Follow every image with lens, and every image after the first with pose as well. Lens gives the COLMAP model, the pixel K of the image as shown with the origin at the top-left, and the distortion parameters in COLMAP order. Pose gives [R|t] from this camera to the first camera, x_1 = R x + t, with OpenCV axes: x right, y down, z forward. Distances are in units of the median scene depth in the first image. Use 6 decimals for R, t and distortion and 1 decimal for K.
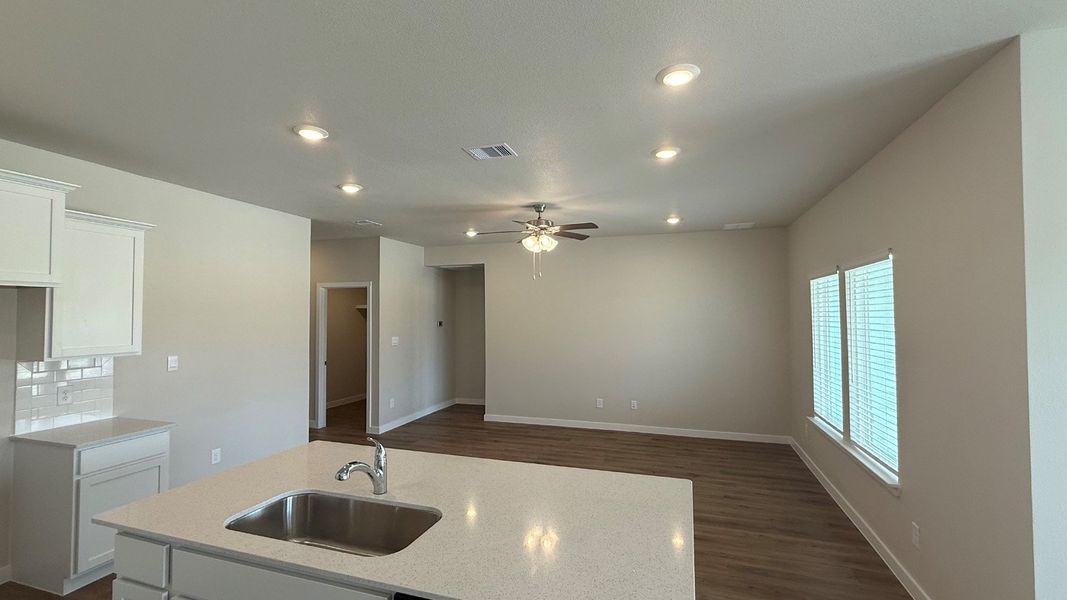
lens RADIAL K [[456.6, 0, 533.5], [0, 456.6, 300.0], [0, 0, 1]] dist [-0.000533, -0.000267]
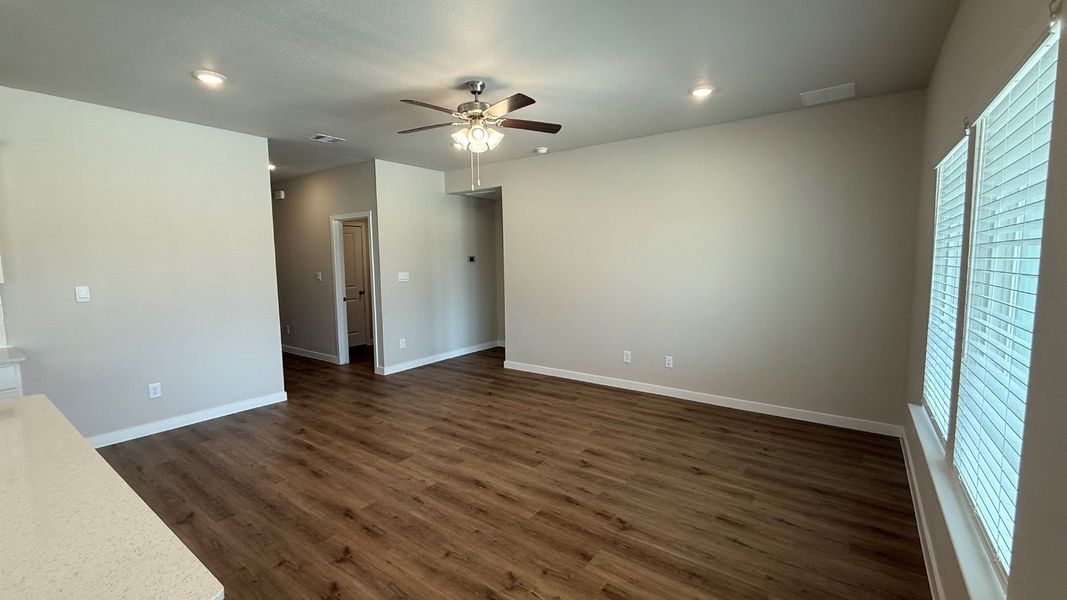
lens RADIAL K [[449.3, 0, 533.5], [0, 449.3, 300.0], [0, 0, 1]] dist [0.001182, -0.000111]
pose [[0.951879, 0.020429, -0.305792, 0.264047], [0.018538, 0.992111, 0.123987, 0.034783], [0.305913, -0.123689, 0.943991, 0.269165]]
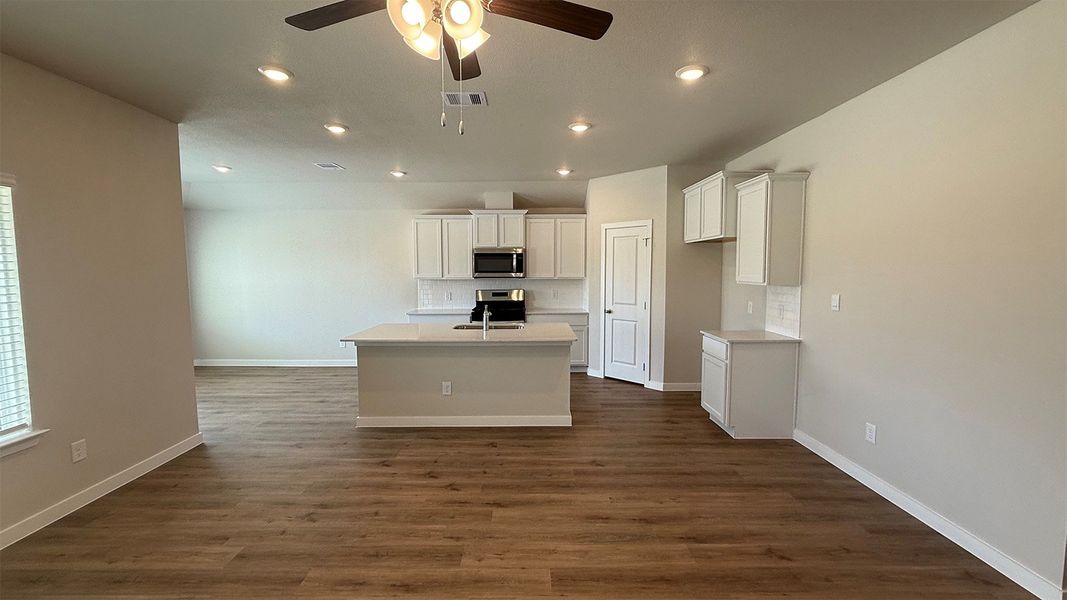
lens RADIAL K [[424.5, 0, 528.7], [0, 424.5, 301.7], [0, 0, 1]] dist [0.000458, -0.000056]
pose [[-0.951345, 0.031232, -0.306540, 0.046553], [0.018119, 0.998799, 0.045530, 0.058229], [0.307593, 0.037760, -0.950768, 1.093190]]
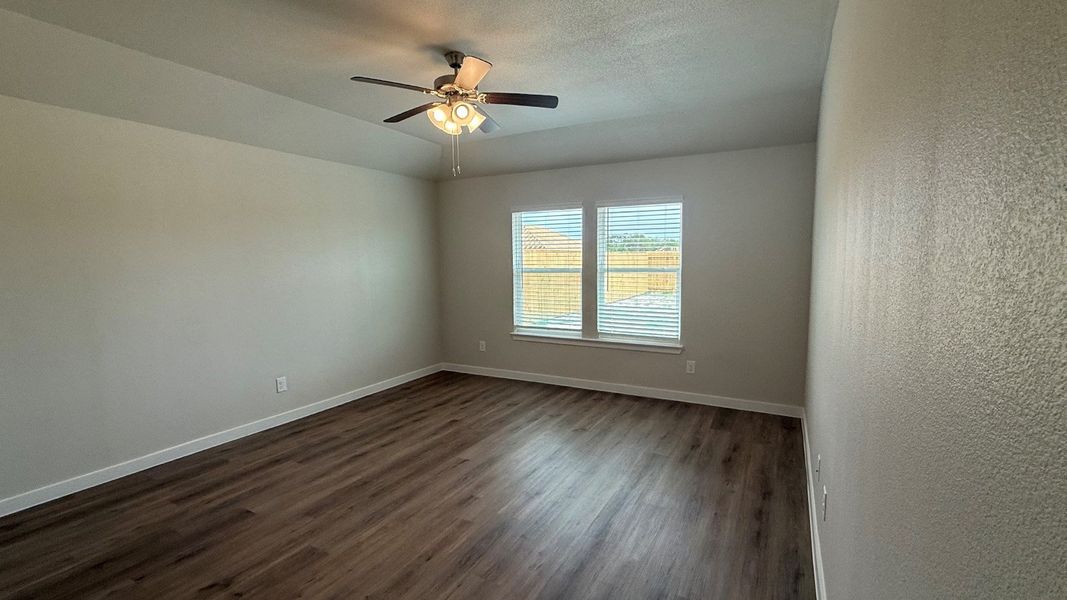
lens RADIAL K [[456.6, 0, 533.5], [0, 456.6, 300.0], [0, 0, 1]] dist [-0.000533, -0.000267]
pose [[0.190585, -0.108834, 0.975619, -0.439608], [-0.019570, 0.993217, 0.114620, 0.034847], [-0.981476, -0.040938, 0.187163, 0.617993]]
